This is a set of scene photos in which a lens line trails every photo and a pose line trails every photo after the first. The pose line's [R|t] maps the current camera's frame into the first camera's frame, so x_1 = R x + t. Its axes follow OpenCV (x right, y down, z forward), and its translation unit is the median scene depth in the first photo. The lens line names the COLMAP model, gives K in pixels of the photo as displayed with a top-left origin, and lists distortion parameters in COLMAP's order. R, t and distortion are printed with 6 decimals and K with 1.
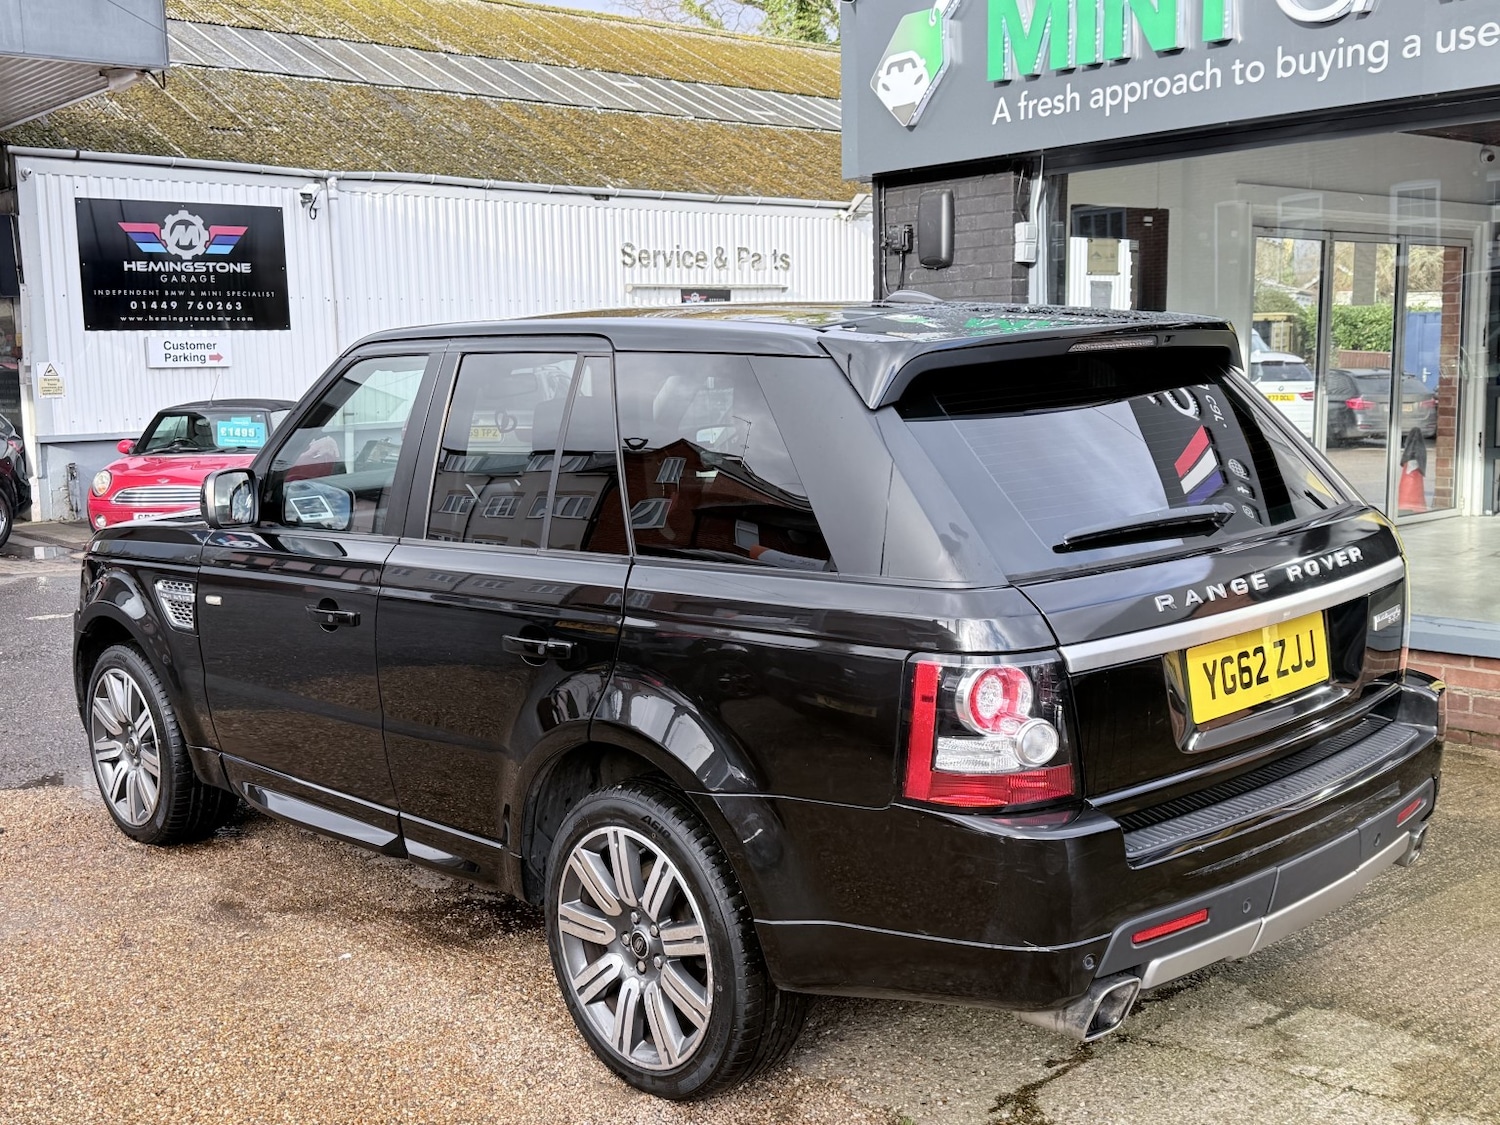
lens RADIAL K [[1632.7, 0, 743.5], [0, 1632.7, 562.8], [0, 0, 1]] dist [0.034076, 0.000000]
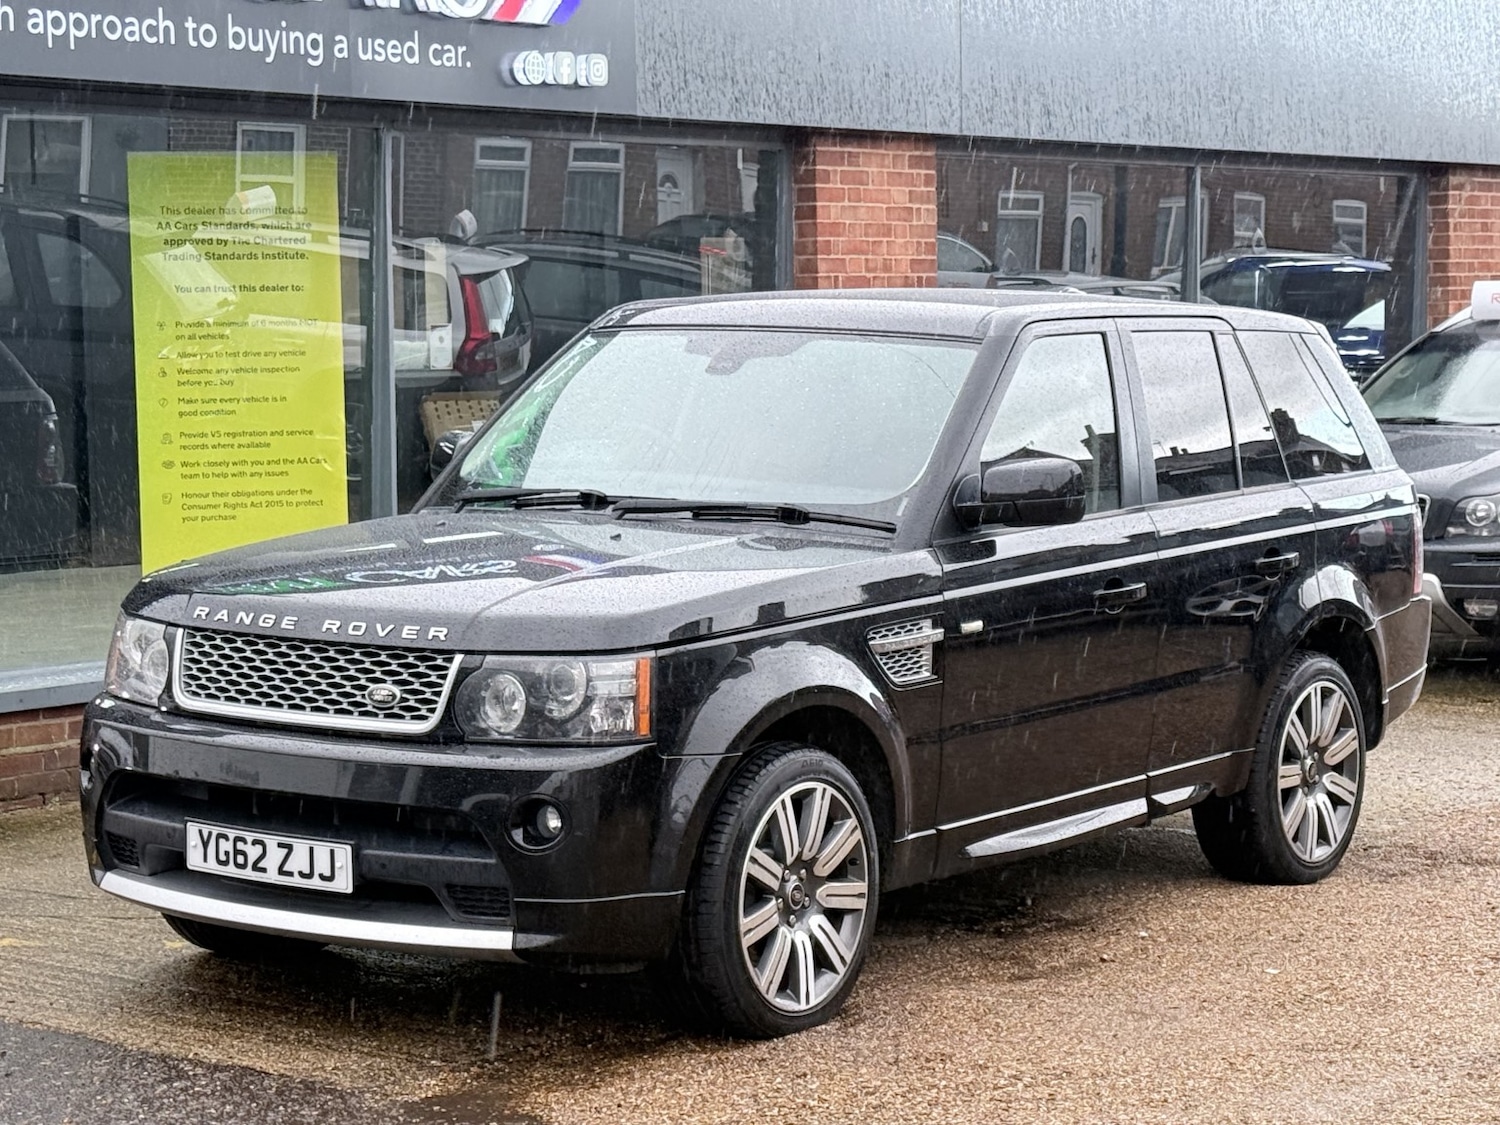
lens RADIAL K [[3463.3, 0, 745.5], [0, 3463.3, 569.9], [0, 0, 1]] dist [0.089910, 0.000000]
pose [[-0.205835, -0.048473, 0.977385, -1.872723], [0.139169, 0.987171, 0.078267, -0.148123], [-0.968640, 0.152132, -0.196449, 1.352994]]
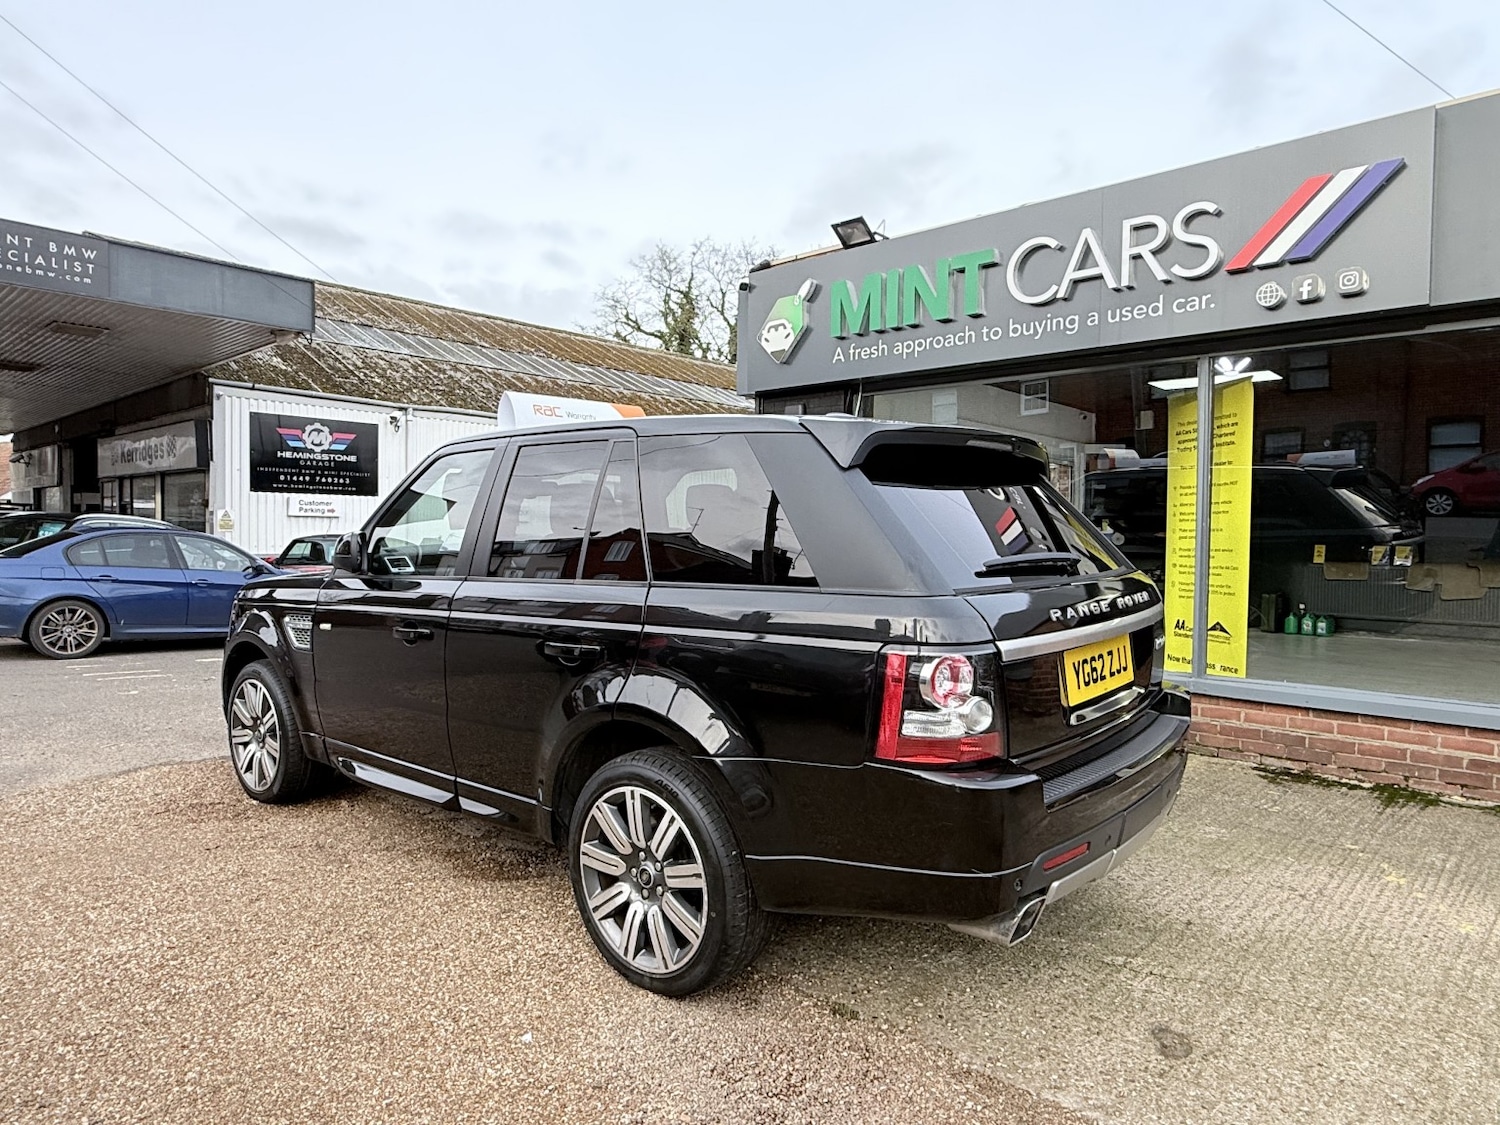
lens RADIAL K [[918.2, 0, 744.4], [0, 918.2, 561.5], [0, 0, 1]] dist [-0.004372, 0.004193]
pose [[0.992811, 0.029869, 0.115906, -0.053435], [-0.018450, 0.994979, -0.098371, 0.034903], [-0.118262, 0.095526, 0.988377, 0.154936]]
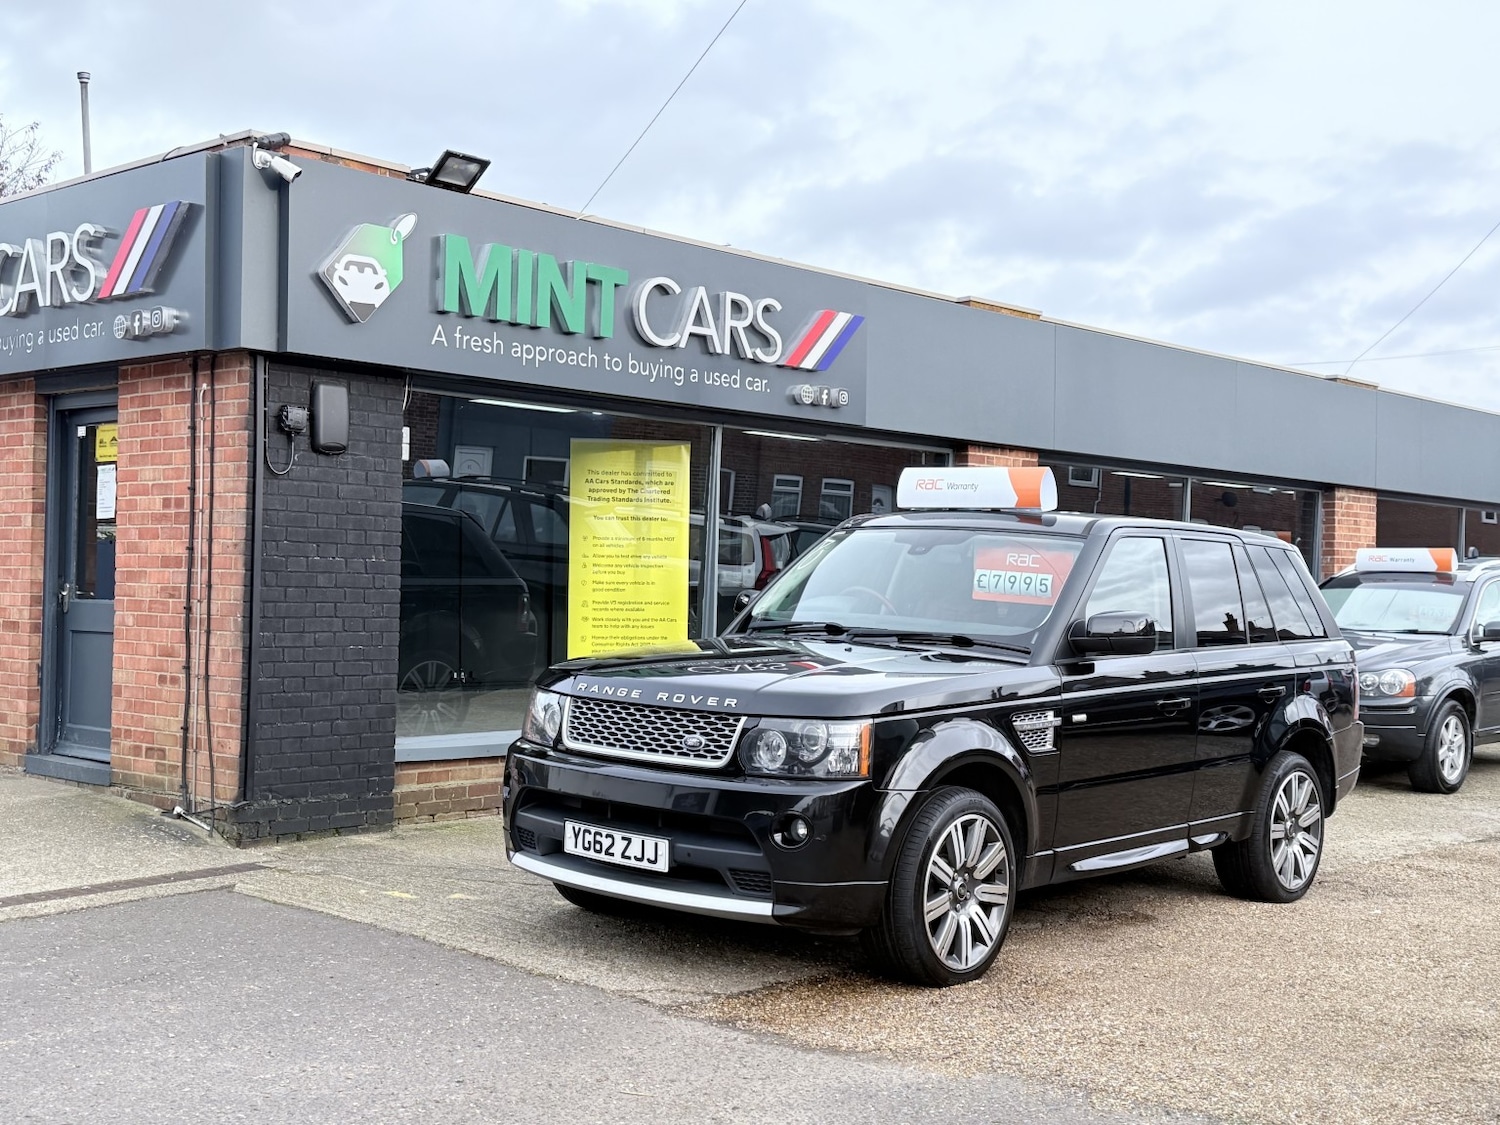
lens RADIAL K [[1794.0, 0, 739.9], [0, 1794.0, 553.6], [0, 0, 1]] dist [0.114409, 0.000000]
pose [[-0.112970, 0.036880, 0.992914, -1.569687], [0.107121, 0.993938, -0.024730, -0.091077], [-0.987807, 0.103568, -0.116235, 1.314139]]
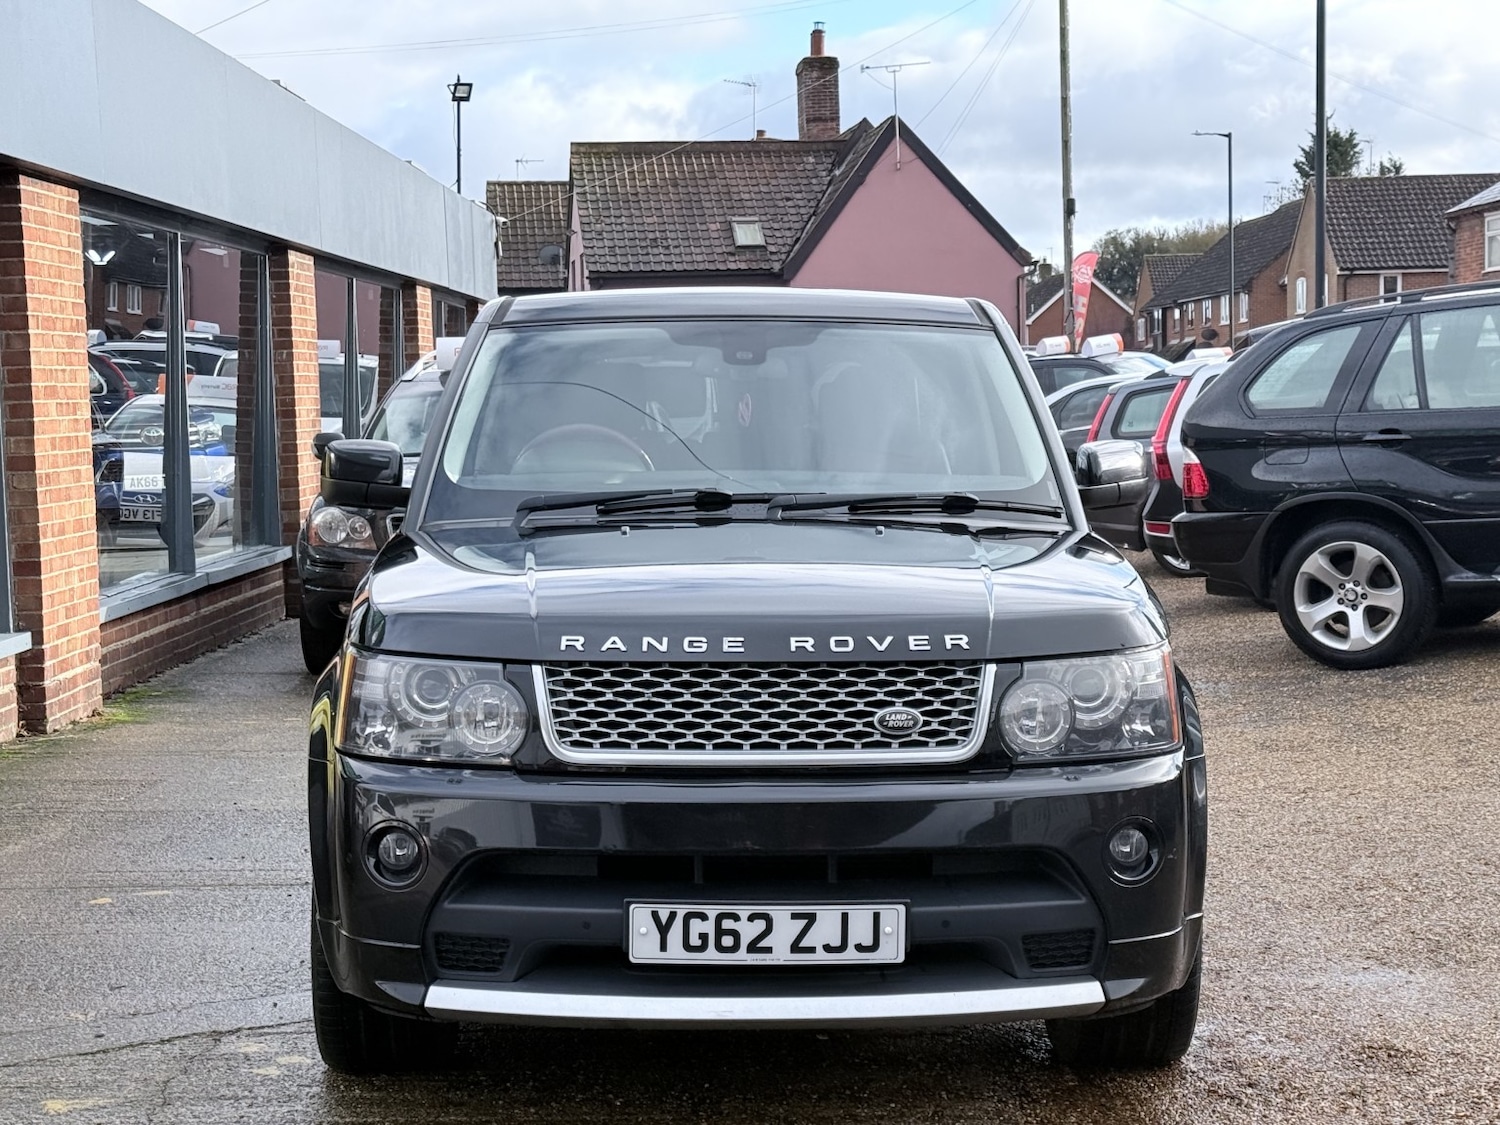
lens RADIAL K [[2541.9, 0, 742.2], [0, 2541.9, 563.0], [0, 0, 1]] dist [0.173332, 0.000000]
pose [[-0.752878, -0.006478, 0.658128, -0.953004], [0.121518, 0.981392, 0.148674, -0.198037], [-0.646845, 0.191908, -0.738081, 1.916137]]
